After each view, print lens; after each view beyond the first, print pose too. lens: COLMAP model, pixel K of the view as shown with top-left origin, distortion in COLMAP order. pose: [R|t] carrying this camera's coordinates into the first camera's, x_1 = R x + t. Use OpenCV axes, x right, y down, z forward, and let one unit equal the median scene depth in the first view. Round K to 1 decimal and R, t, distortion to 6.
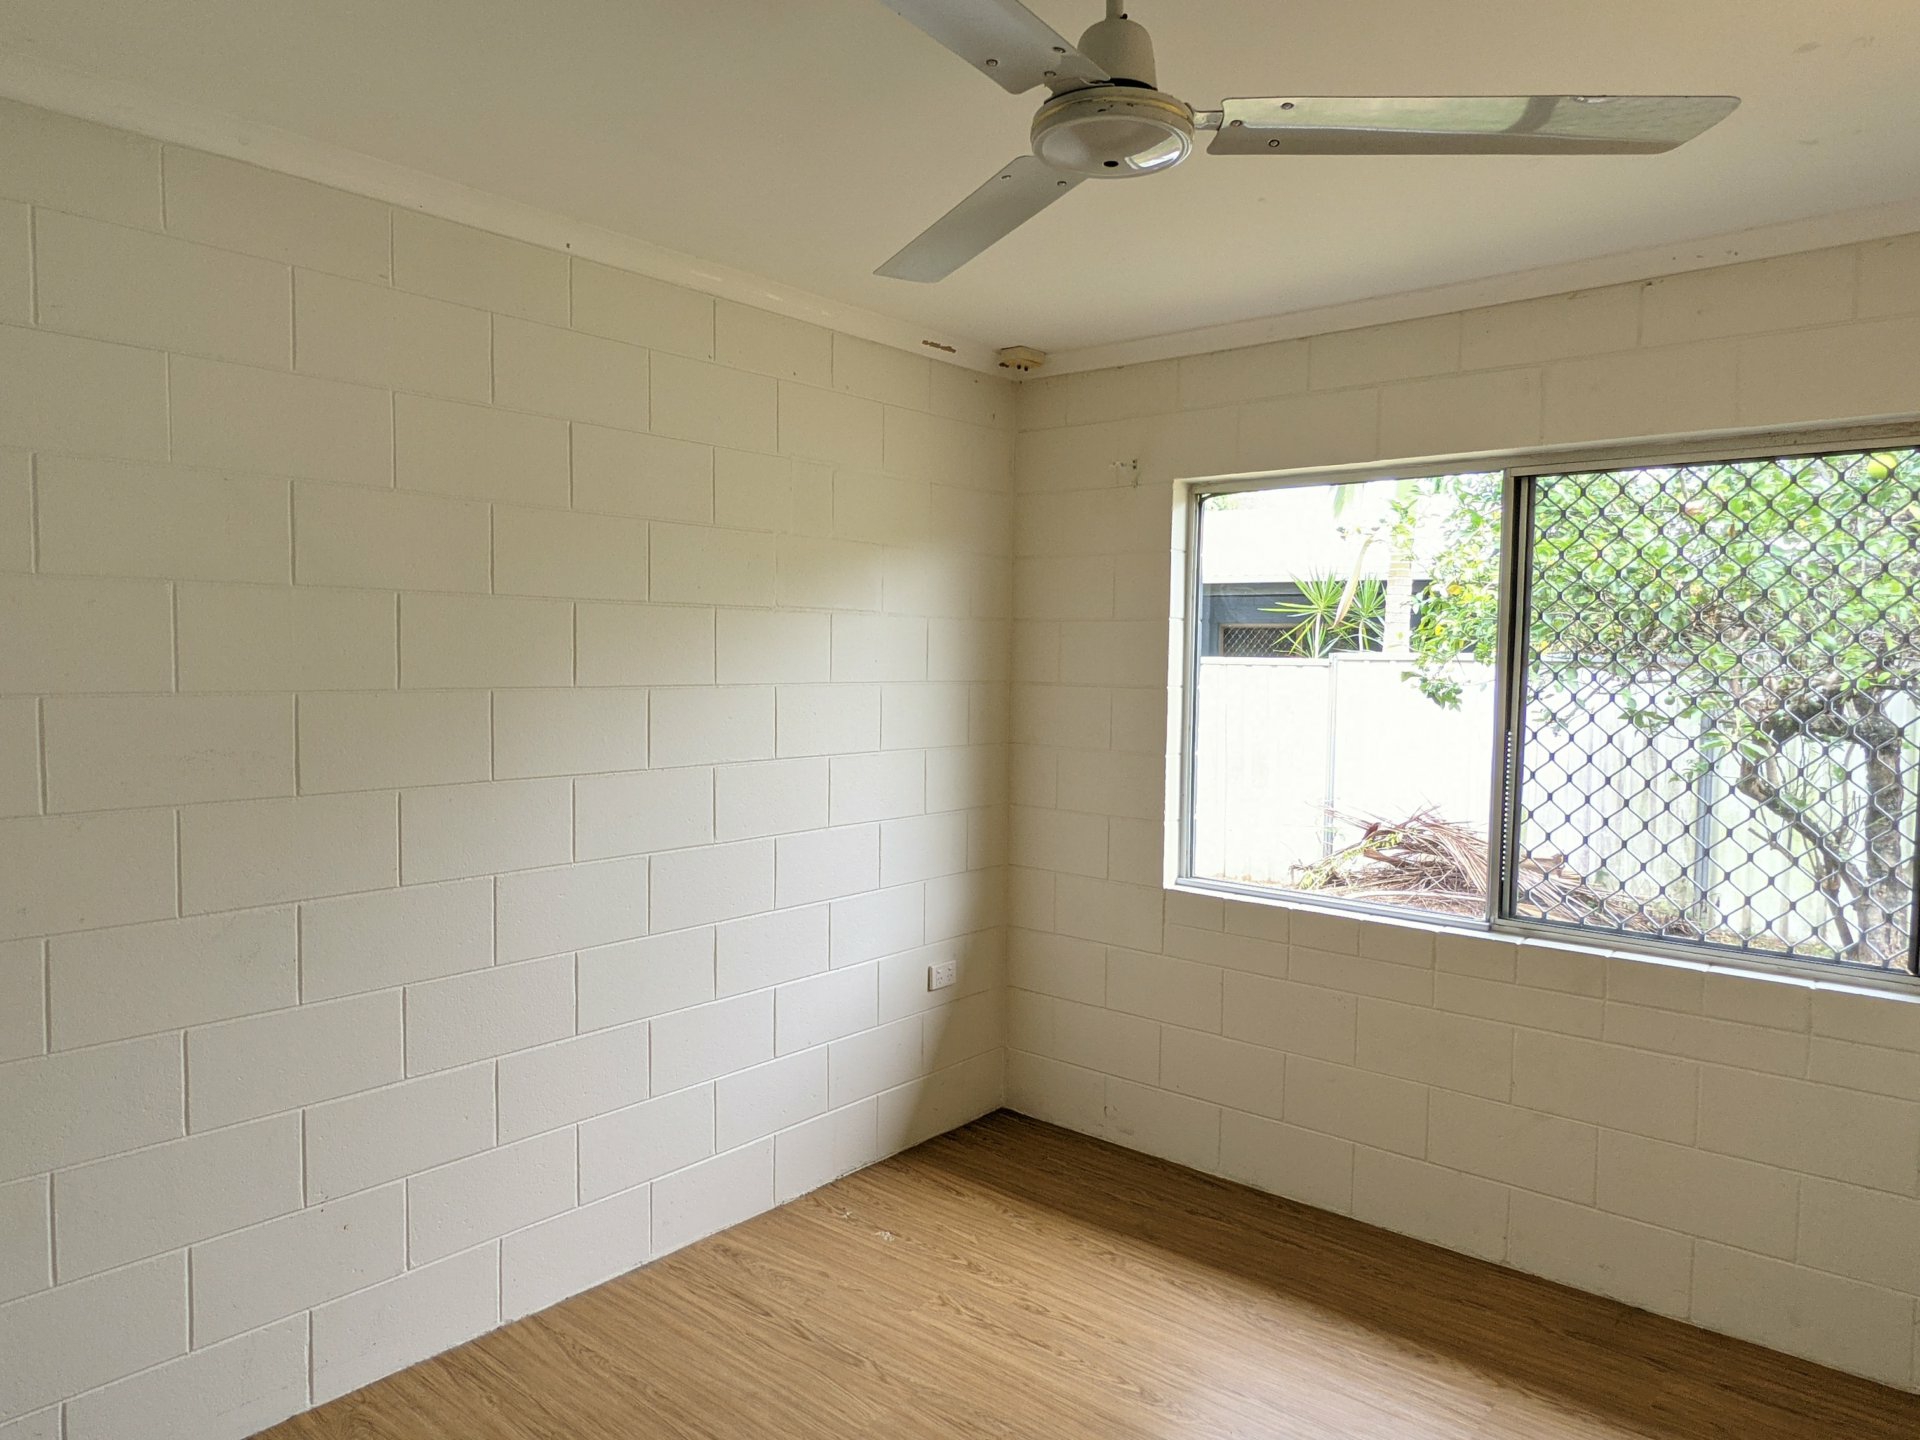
lens RADIAL K [[1247.4, 0, 960.0], [0, 1247.4, 720.0], [0, 0, 1]] dist [0.051230, -0.000779]
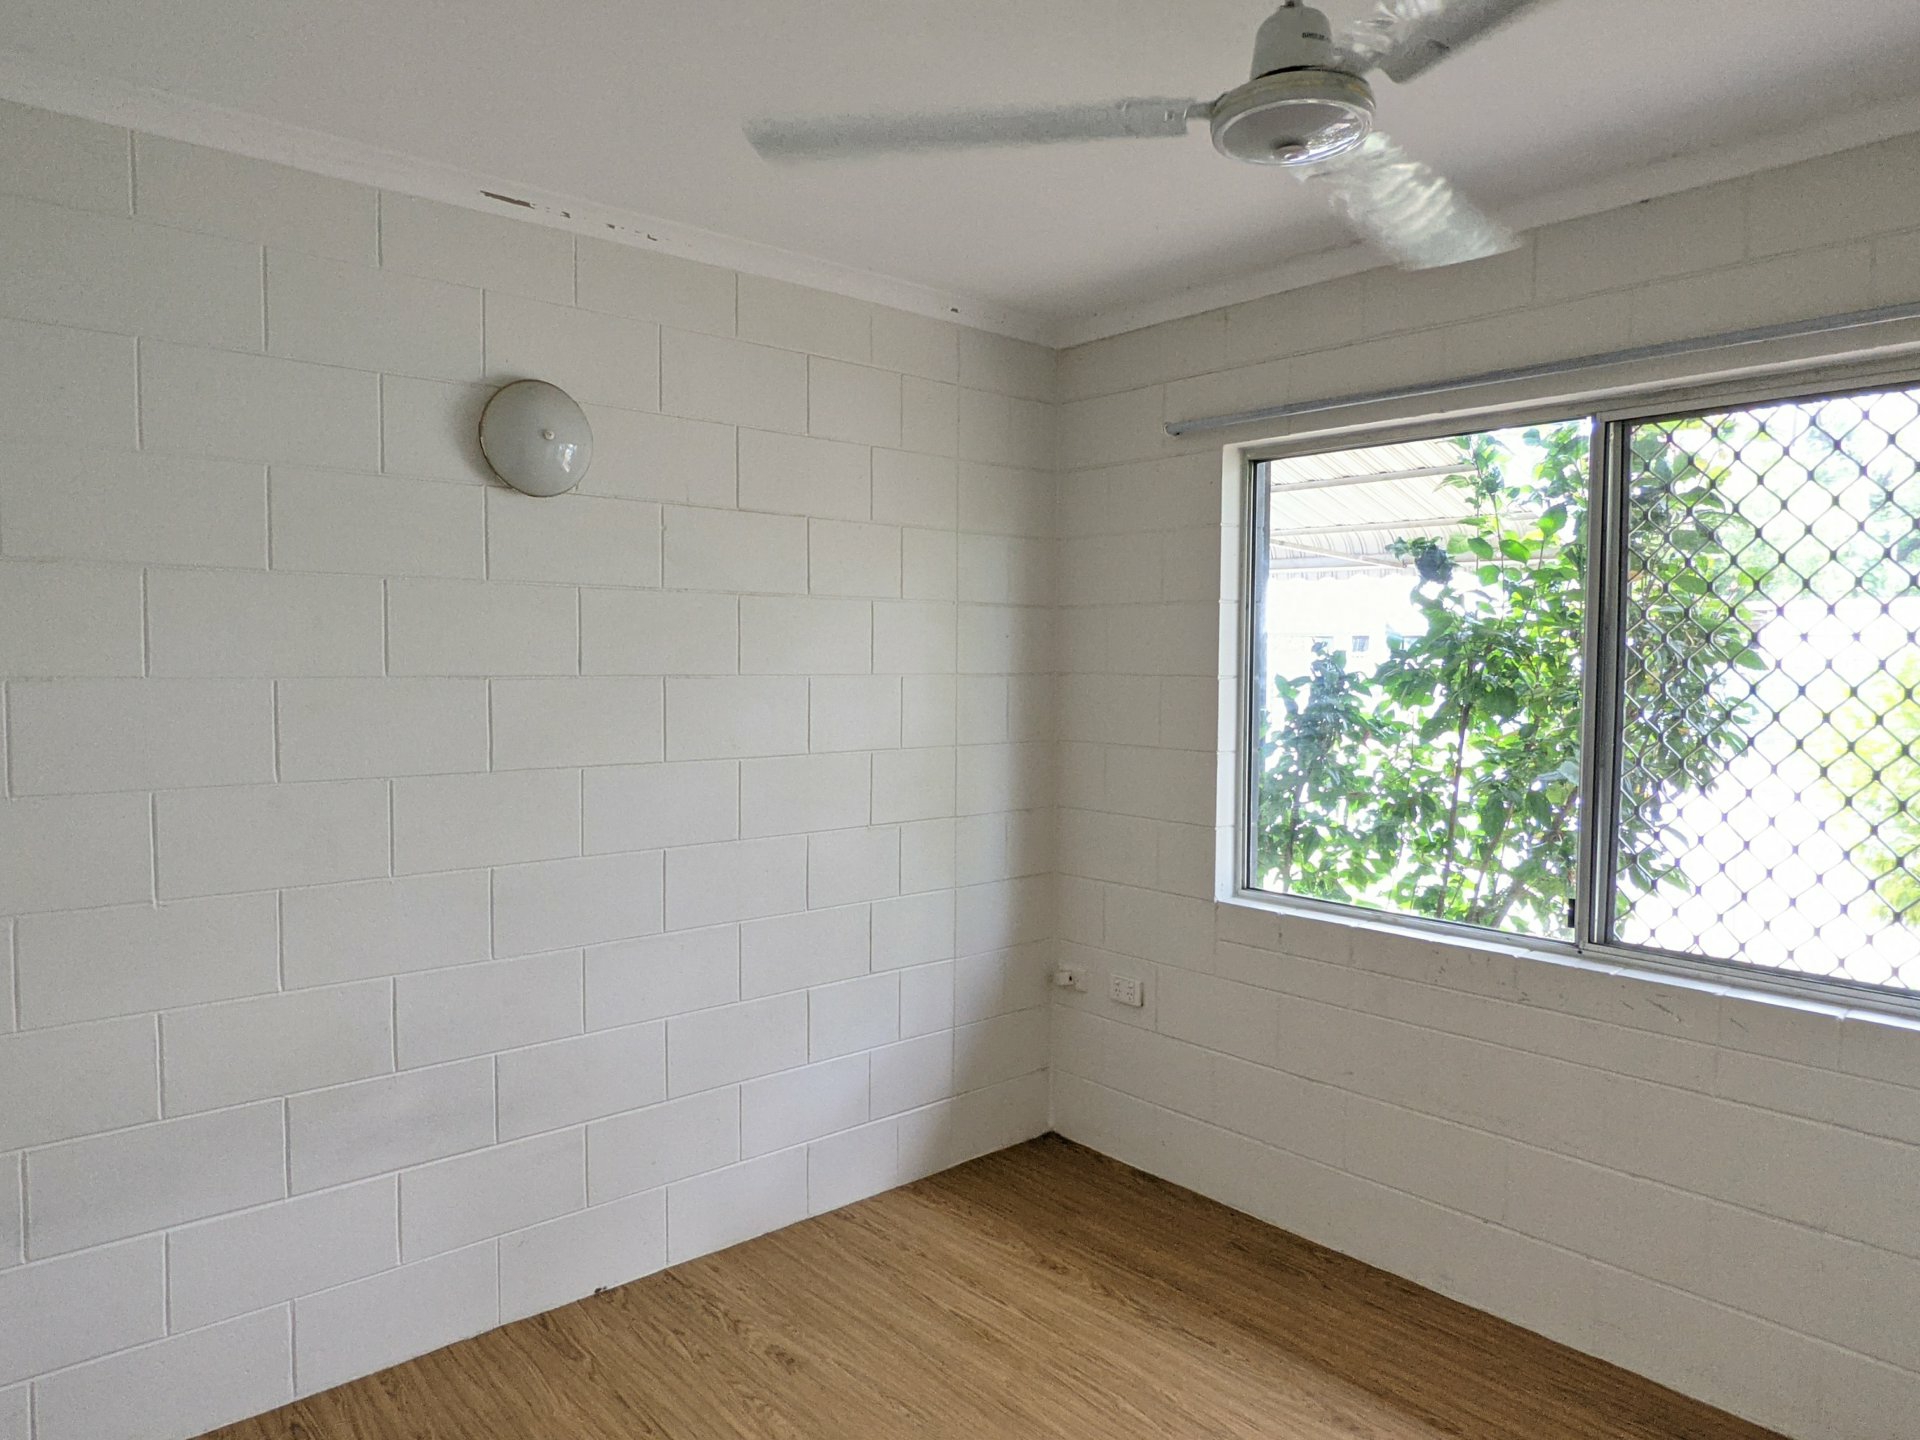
lens RADIAL K [[1229.7, 0, 960.0], [0, 1229.7, 720.0], [0, 0, 1]] dist [-0.006917, 0.001194]
pose [[0.988844, 0.003318, -0.148918, 0.113073], [-0.002810, 0.999990, 0.003620, 0.001929], [0.148929, -0.003161, 0.988843, 0.097825]]
